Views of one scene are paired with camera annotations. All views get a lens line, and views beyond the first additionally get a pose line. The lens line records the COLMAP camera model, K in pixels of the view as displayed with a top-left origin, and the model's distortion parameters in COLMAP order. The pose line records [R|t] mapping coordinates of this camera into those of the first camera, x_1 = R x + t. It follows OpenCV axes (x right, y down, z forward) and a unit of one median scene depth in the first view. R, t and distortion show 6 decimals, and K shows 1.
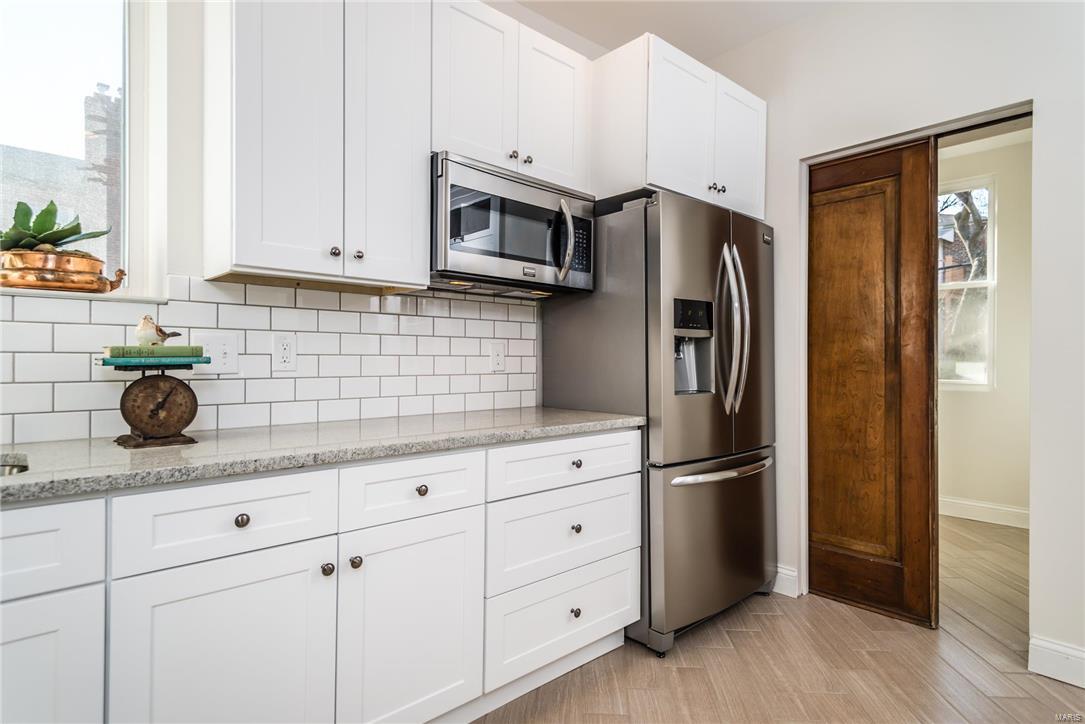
lens RADIAL K [[564.1, 0, 545.5], [0, 564.1, 359.3], [0, 0, 1]] dist [0.024958, -0.011174]
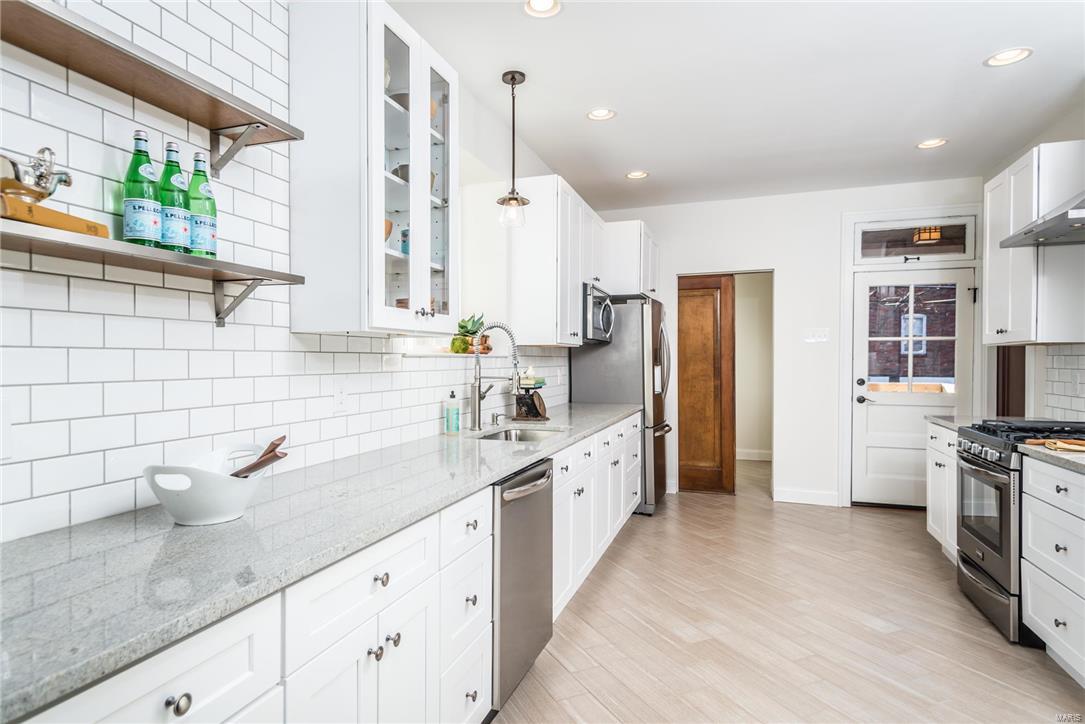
lens RADIAL K [[564.1, 0, 545.5], [0, 564.1, 359.3], [0, 0, 1]] dist [0.024958, -0.011174]
pose [[0.888756, 0.002286, 0.458376, -0.924836], [-0.005037, 0.999976, 0.004779, -0.063599], [-0.458354, -0.006556, 0.888746, -0.584918]]
